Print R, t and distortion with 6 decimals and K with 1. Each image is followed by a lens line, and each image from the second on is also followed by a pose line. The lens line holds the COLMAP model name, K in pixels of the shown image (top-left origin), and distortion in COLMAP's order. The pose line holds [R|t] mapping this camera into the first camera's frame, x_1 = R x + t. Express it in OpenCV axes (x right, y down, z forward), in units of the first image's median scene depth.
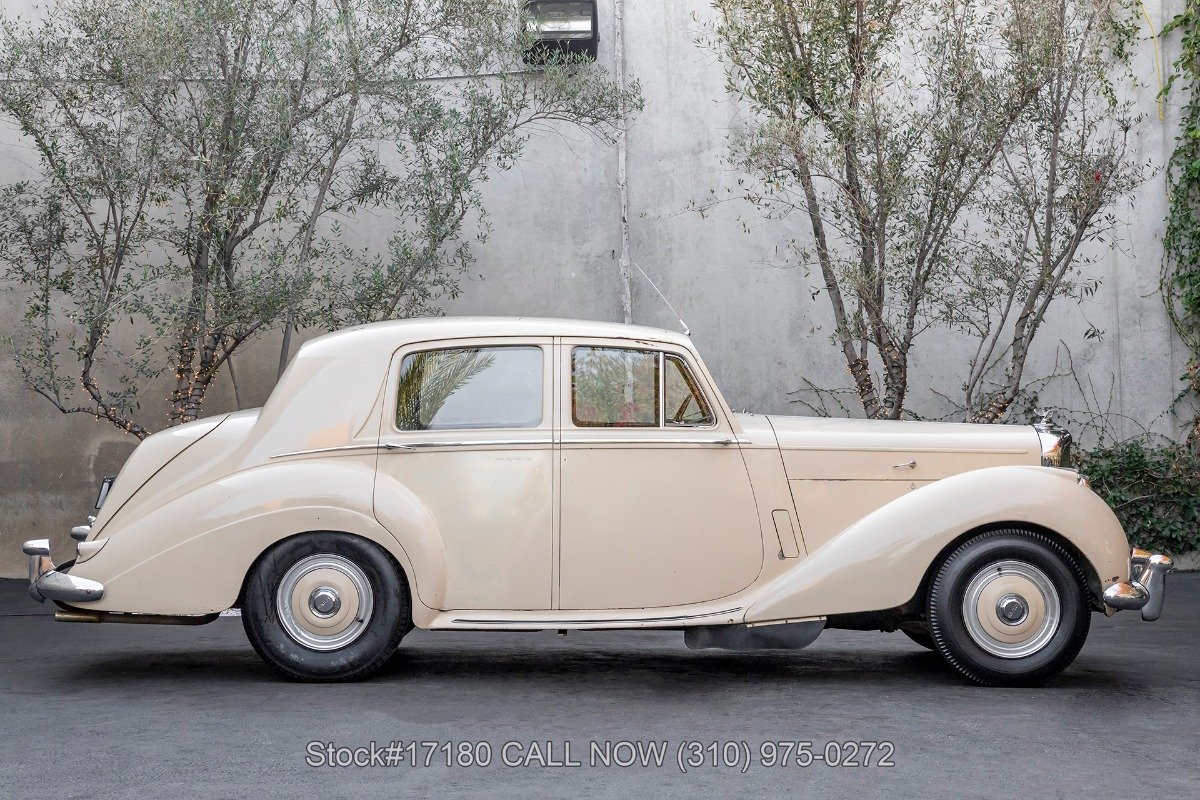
lens RADIAL K [[2628.9, 0, 600.0], [0, 2628.9, 400.0], [0, 0, 1]] dist [0.417617, 0.129805]
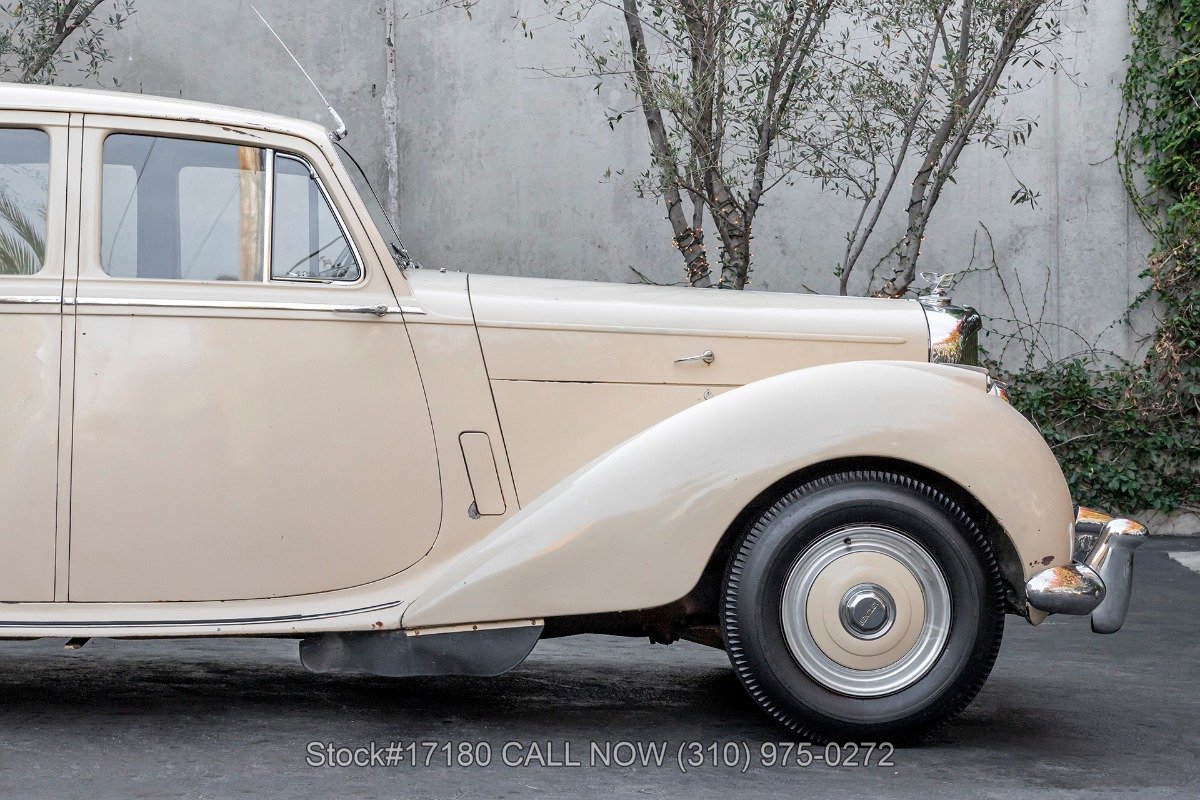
lens RADIAL K [[2396.9, 0, 604.8], [0, 2396.9, 413.5], [0, 0, 1]] dist [0.371274, -0.282657]
pose [[0.999742, 0.019301, 0.011950, 0.071130], [-0.019563, 0.999562, 0.022198, 0.020150], [-0.011516, -0.022426, 0.999682, 0.376404]]
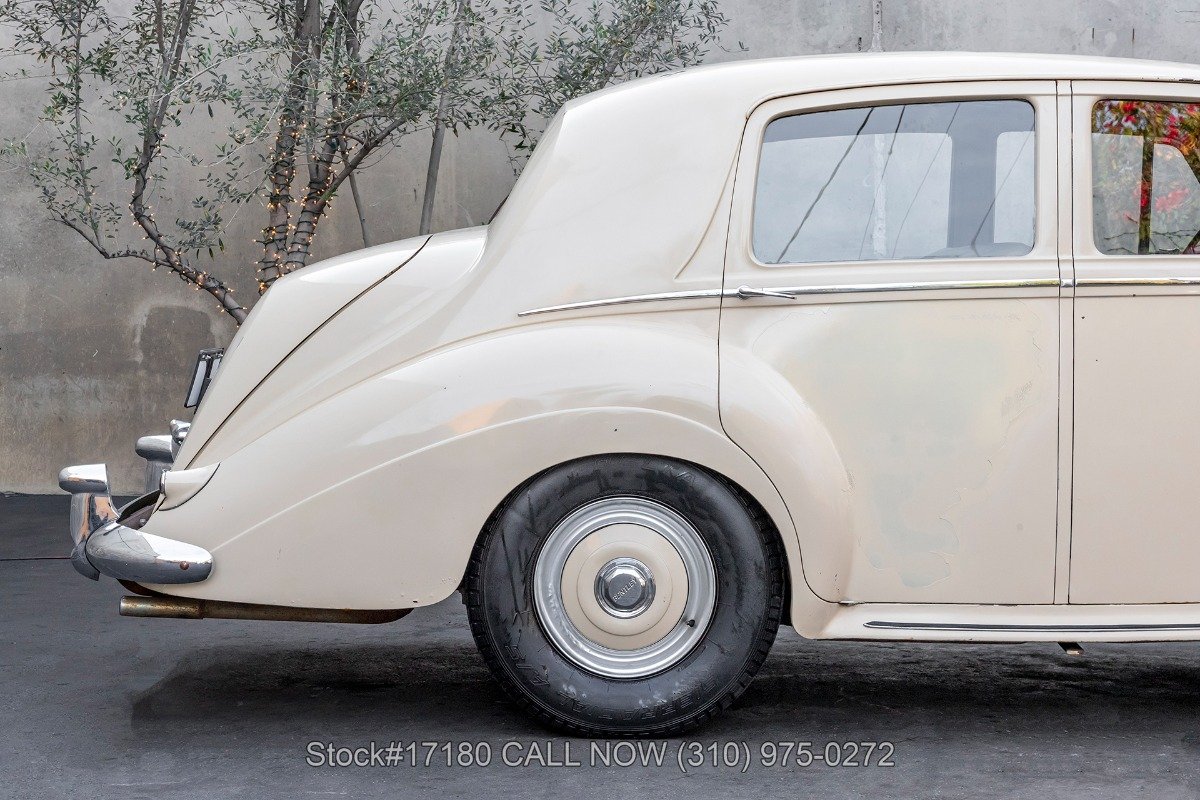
lens RADIAL K [[2293.2, 0, 561.5], [0, 2293.2, 400.6], [0, 0, 1]] dist [0.284778, 0.077246]
pose [[0.999916, -0.000709, 0.012970, -0.095357], [0.000110, 0.998935, 0.046134, 0.013847], [-0.012989, -0.046129, 0.998851, 0.422587]]
